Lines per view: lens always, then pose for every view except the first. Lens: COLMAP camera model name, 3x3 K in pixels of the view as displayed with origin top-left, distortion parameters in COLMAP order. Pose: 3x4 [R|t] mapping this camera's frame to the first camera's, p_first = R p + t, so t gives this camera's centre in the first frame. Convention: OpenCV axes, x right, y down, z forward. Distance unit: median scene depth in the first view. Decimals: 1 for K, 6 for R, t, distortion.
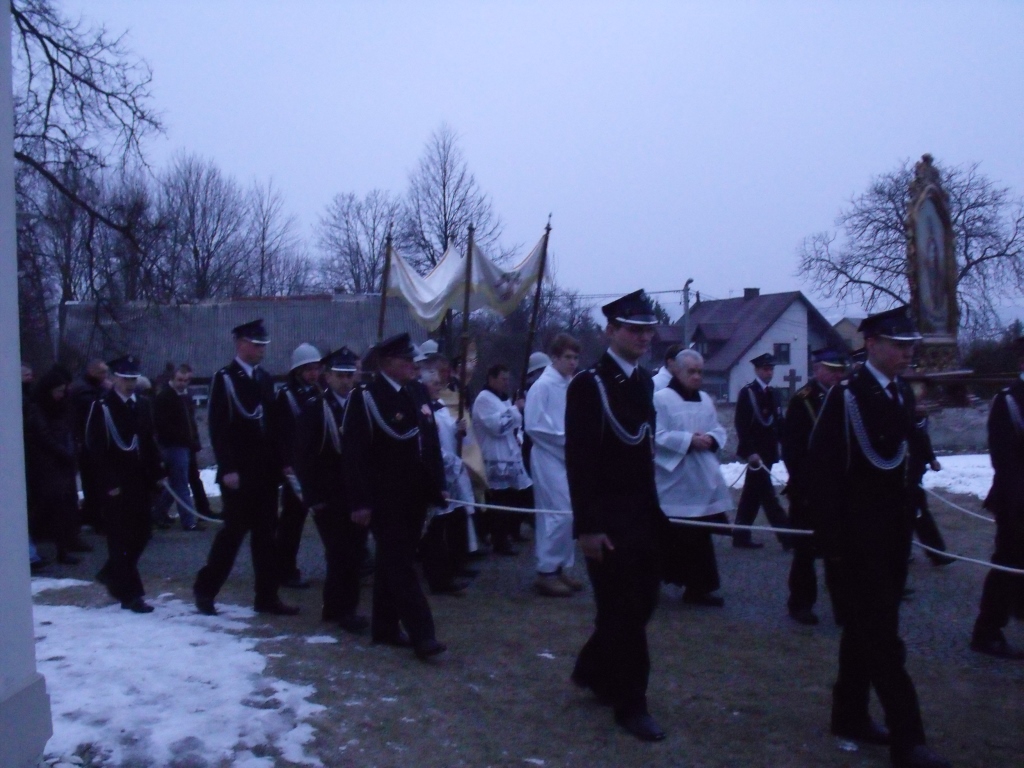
lens RADIAL K [[1010.8, 0, 519.4], [0, 1010.8, 421.6], [0, 0, 1]] dist [-0.225532, 0.263354]
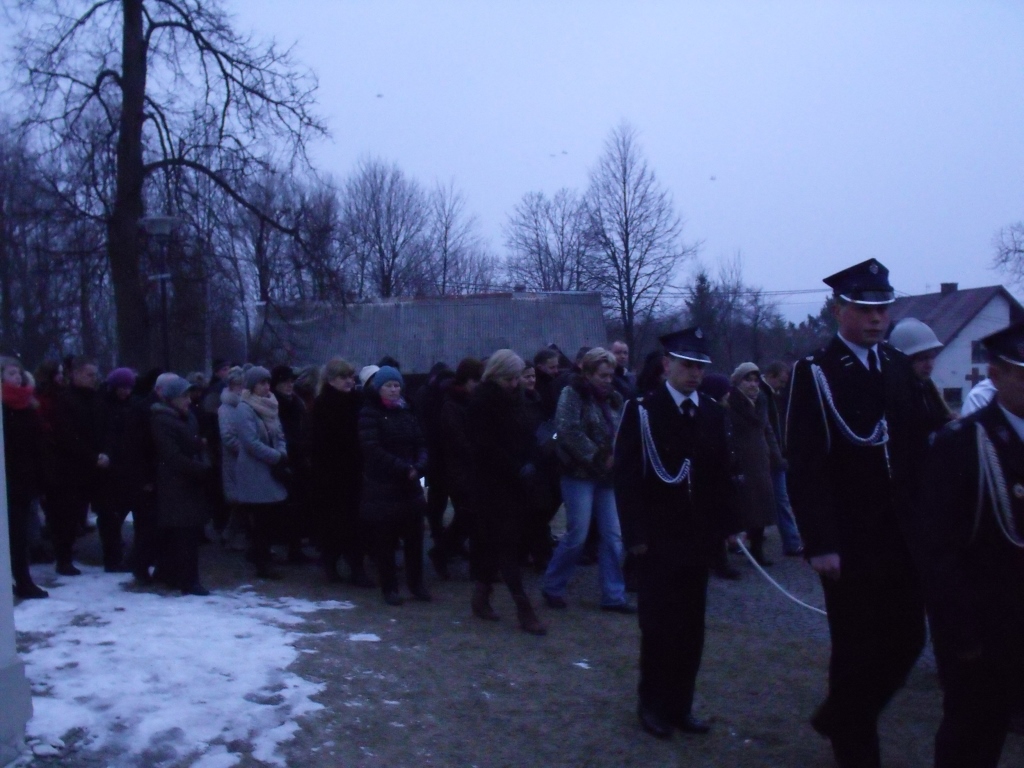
lens RADIAL K [[1010.8, 0, 519.4], [0, 1010.8, 421.6], [0, 0, 1]] dist [-0.225532, 0.263354]
pose [[0.980809, 0.008782, -0.194774, 0.019768], [-0.008465, 0.999961, 0.002459, -0.000027], [0.194788, -0.000763, 0.980845, 0.007273]]
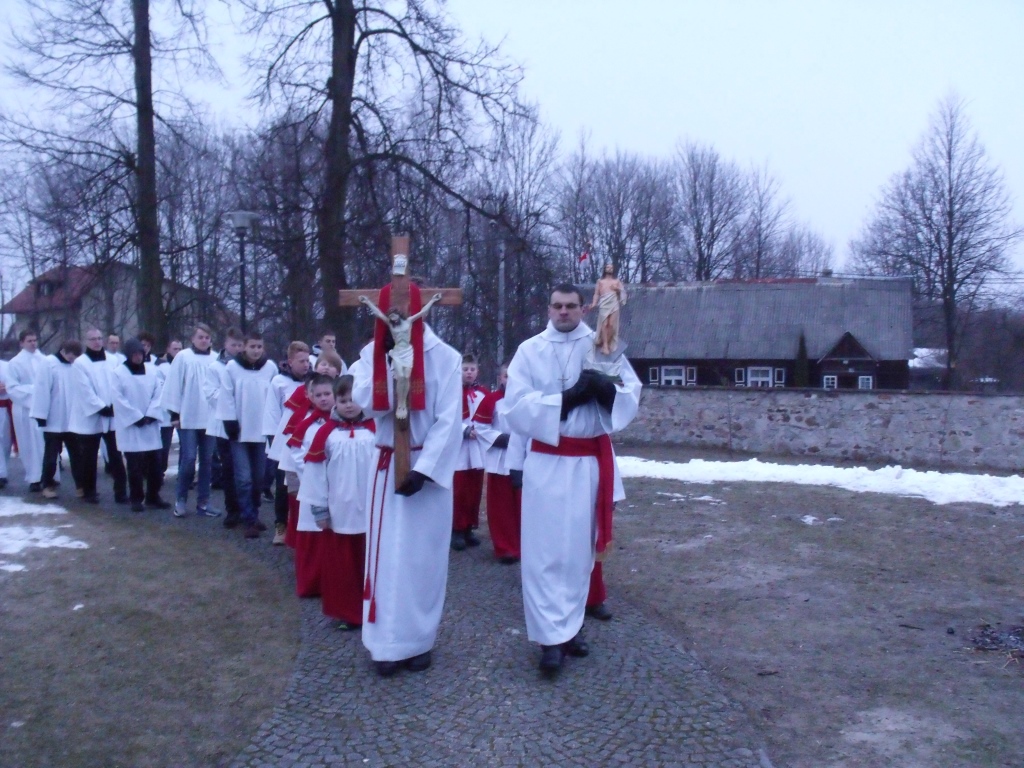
lens RADIAL K [[1010.8, 0, 519.4], [0, 1010.8, 421.6], [0, 0, 1]] dist [-0.225532, 0.263354]
pose [[0.822432, 0.058766, -0.565819, 0.133307], [-0.050352, 0.998266, 0.030493, -0.002597], [0.566630, 0.003412, 0.823965, 0.049730]]
